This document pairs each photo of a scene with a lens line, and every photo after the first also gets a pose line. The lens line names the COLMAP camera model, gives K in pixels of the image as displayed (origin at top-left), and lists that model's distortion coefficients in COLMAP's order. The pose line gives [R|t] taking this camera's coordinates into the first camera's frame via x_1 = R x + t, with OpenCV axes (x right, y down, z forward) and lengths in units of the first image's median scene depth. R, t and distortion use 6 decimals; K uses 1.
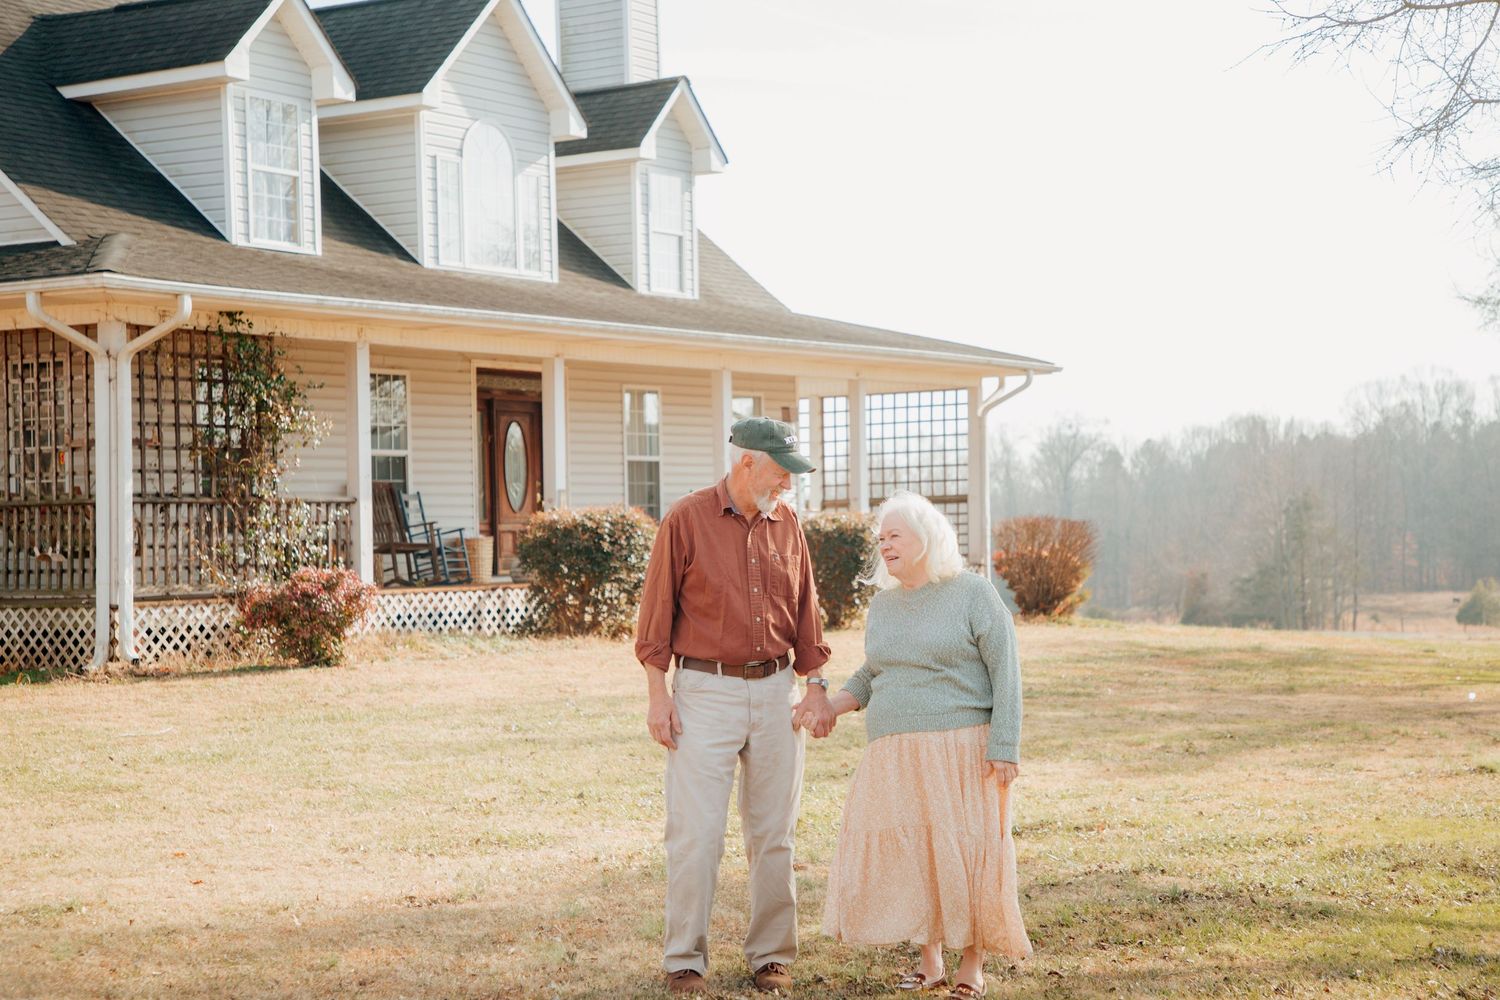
lens RADIAL K [[2539.8, 0, 753.3], [0, 2539.8, 500.0], [0, 0, 1]] dist [0.295282, 0.000000]
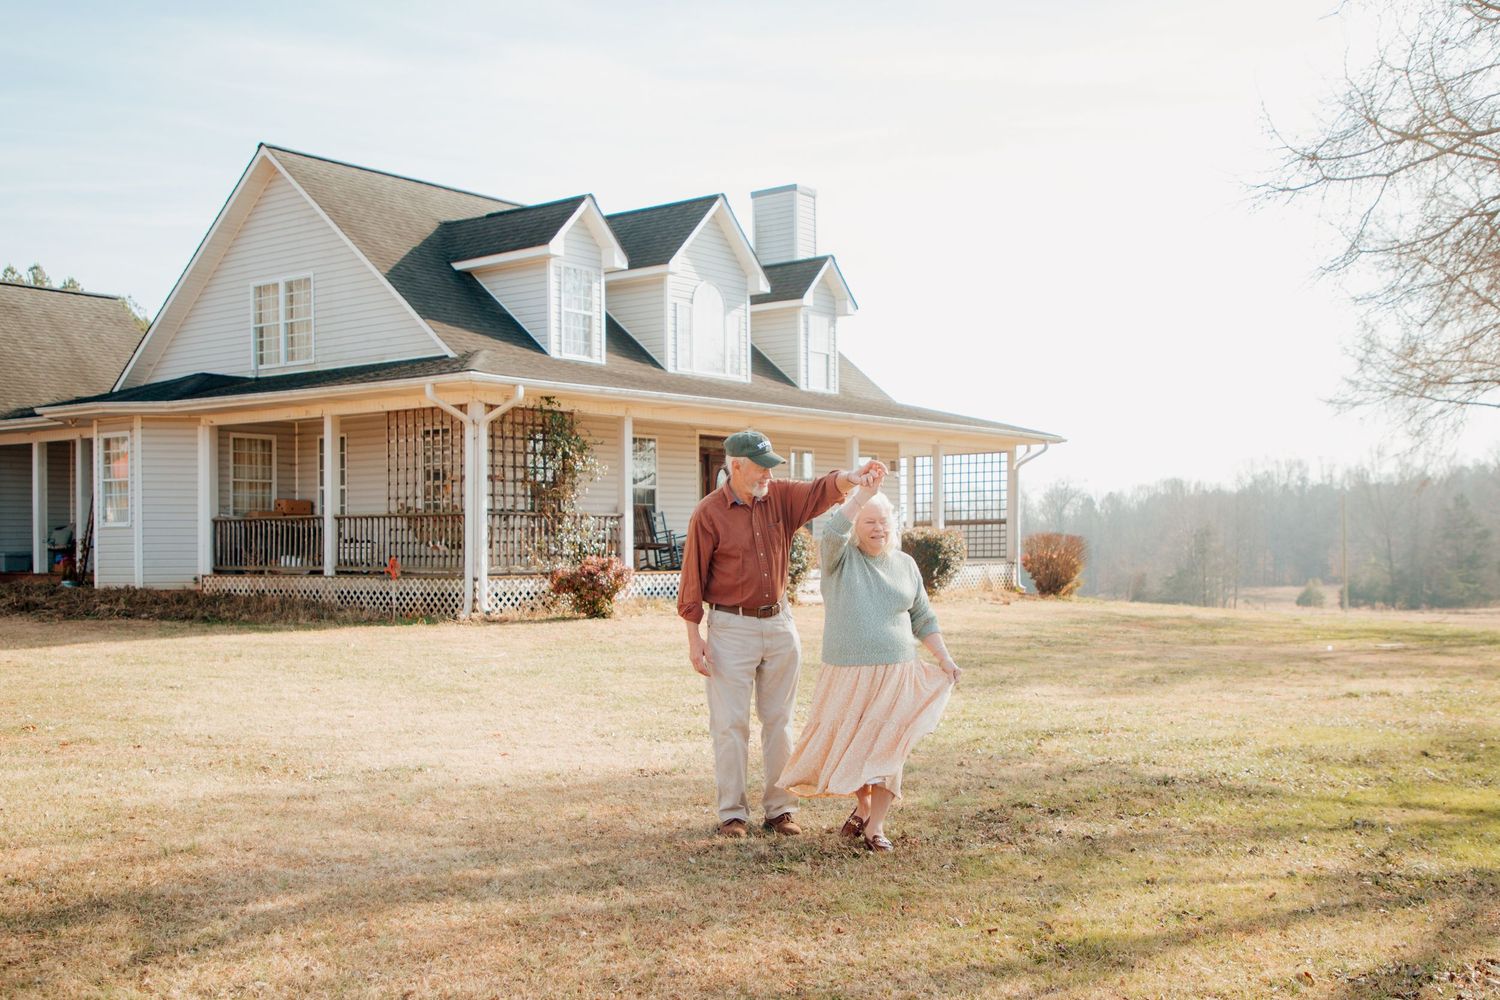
lens RADIAL K [[1540.1, 0, 769.3], [0, 1540.1, 549.5], [0, 0, 1]] dist [0.043132, 0.000000]
pose [[0.997830, 0.012709, -0.064597, -0.001374], [-0.011668, 0.999796, 0.016468, 0.004119], [0.064793, -0.015679, 0.997776, 0.040527]]
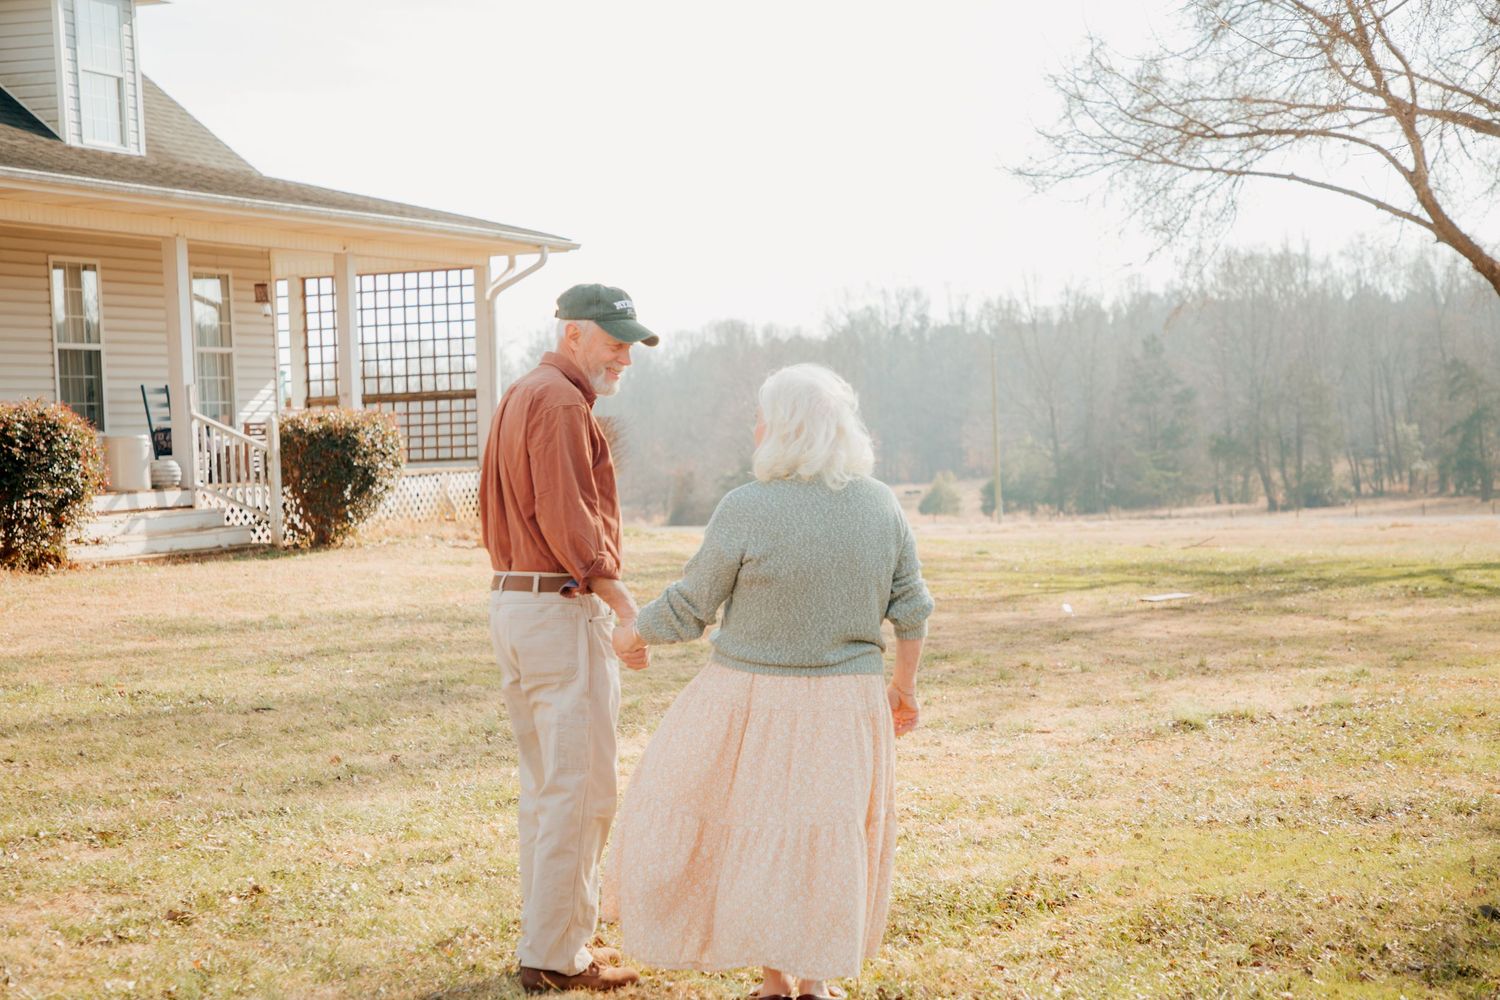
lens RADIAL K [[2539.8, 0, 738.6], [0, 2539.8, 492.2], [0, 0, 1]] dist [0.295282, 0.000000]
pose [[0.981448, -0.019992, 0.190686, 0.006508], [0.013320, 0.999255, 0.036209, 0.003954], [-0.191268, -0.032997, 0.980983, 0.164268]]
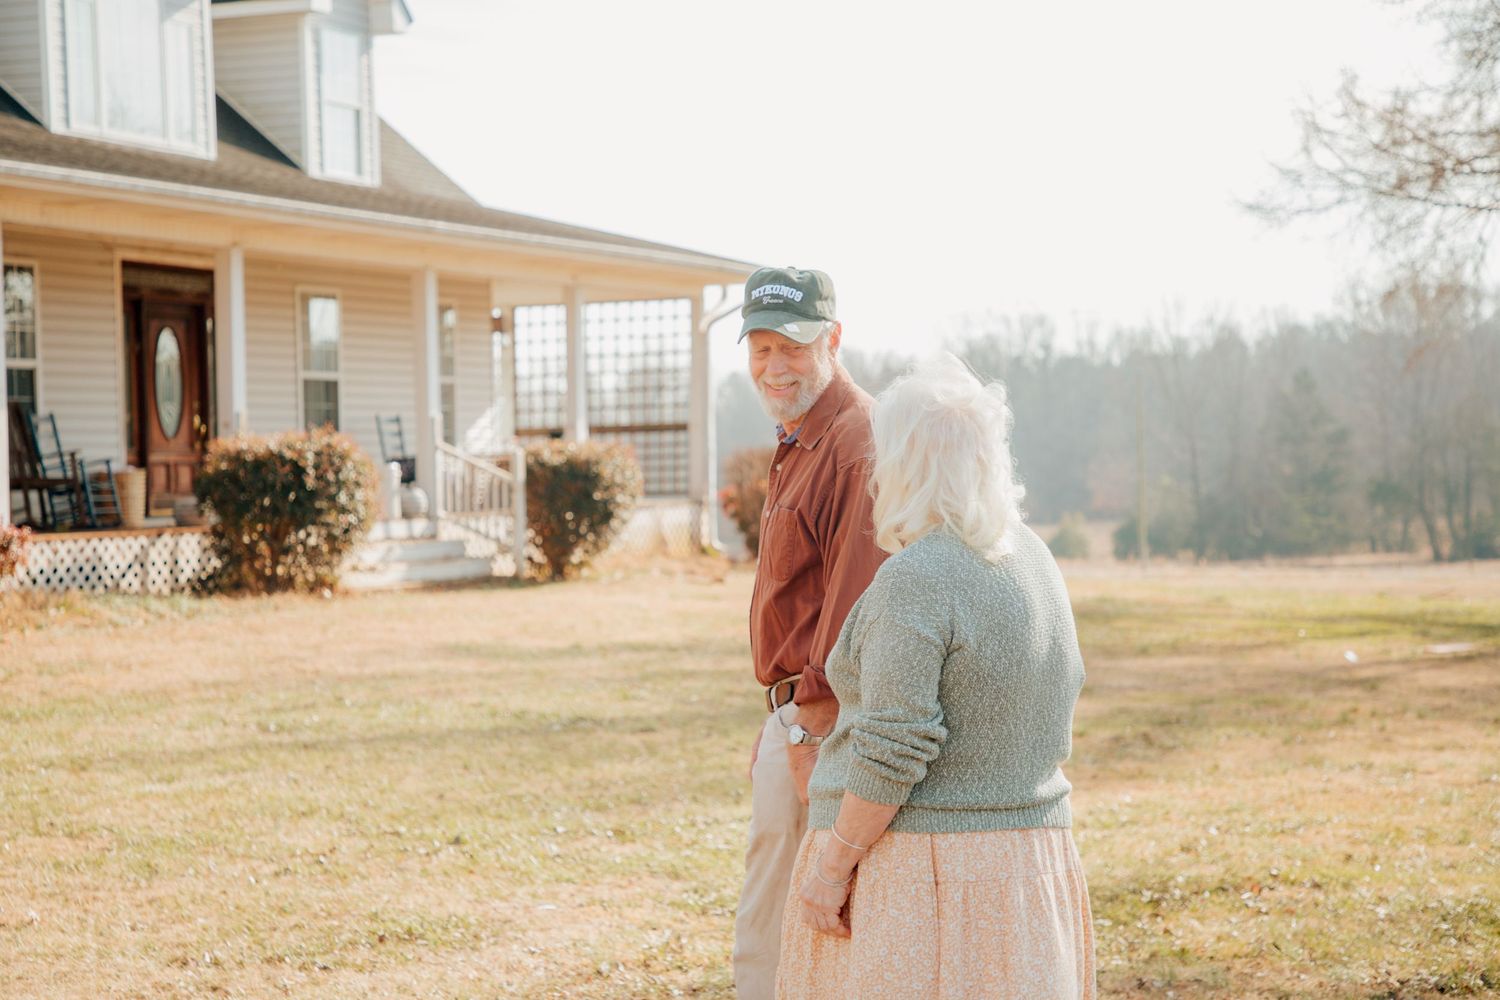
lens RADIAL K [[2705.6, 0, 734.8], [0, 2705.6, 495.5], [0, 0, 1]] dist [0.305042, 0.000000]
pose [[0.989199, -0.000403, 0.146578, -0.048620], [-0.003045, 0.999724, 0.023301, 0.001935], [-0.146546, -0.023495, 0.988925, 0.122119]]
